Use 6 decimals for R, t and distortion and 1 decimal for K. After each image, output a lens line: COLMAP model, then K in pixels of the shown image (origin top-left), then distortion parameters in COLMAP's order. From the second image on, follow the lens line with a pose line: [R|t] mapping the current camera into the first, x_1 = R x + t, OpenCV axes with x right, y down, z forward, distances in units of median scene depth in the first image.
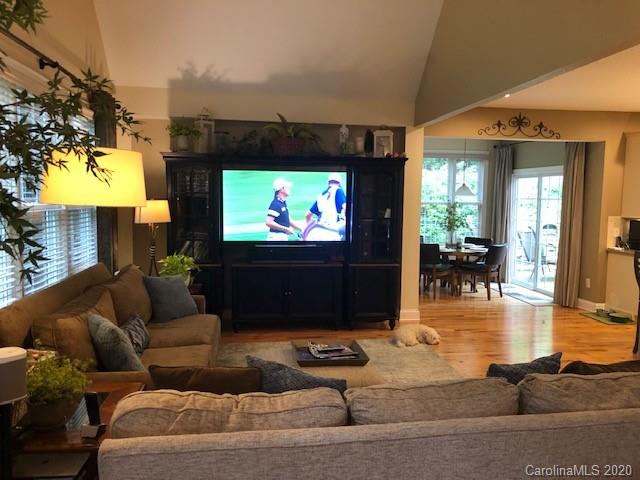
lens RADIAL K [[514.3, 0, 320.0], [0, 514.3, 240.0], [0, 0, 1]] dist [0.010493, 0.002415]
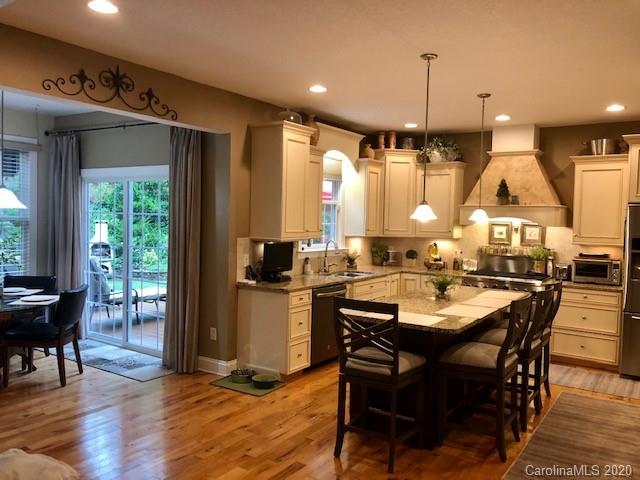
lens RADIAL K [[512.6, 0, 318.4], [0, 512.6, 233.9], [0, 0, 1]] dist [0.003616, -0.002897]
pose [[0.648288, -0.022376, 0.761067, 0.087928], [0.050924, 0.998604, -0.014018, -0.036037], [-0.759691, 0.047844, 0.648522, 0.447547]]
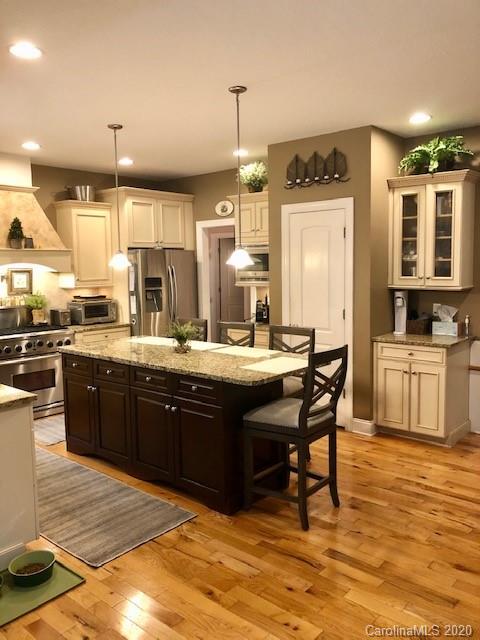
lens RADIAL K [[512.6, 0, 240.0], [0, 512.6, 320.0], [0, 0, 1]] dist [0.003616, -0.002897]
pose [[-0.659923, -0.083503, 0.746678, 0.189251], [0.072735, 0.982037, 0.174107, -0.089761], [-0.747804, 0.169207, -0.641996, 1.065888]]
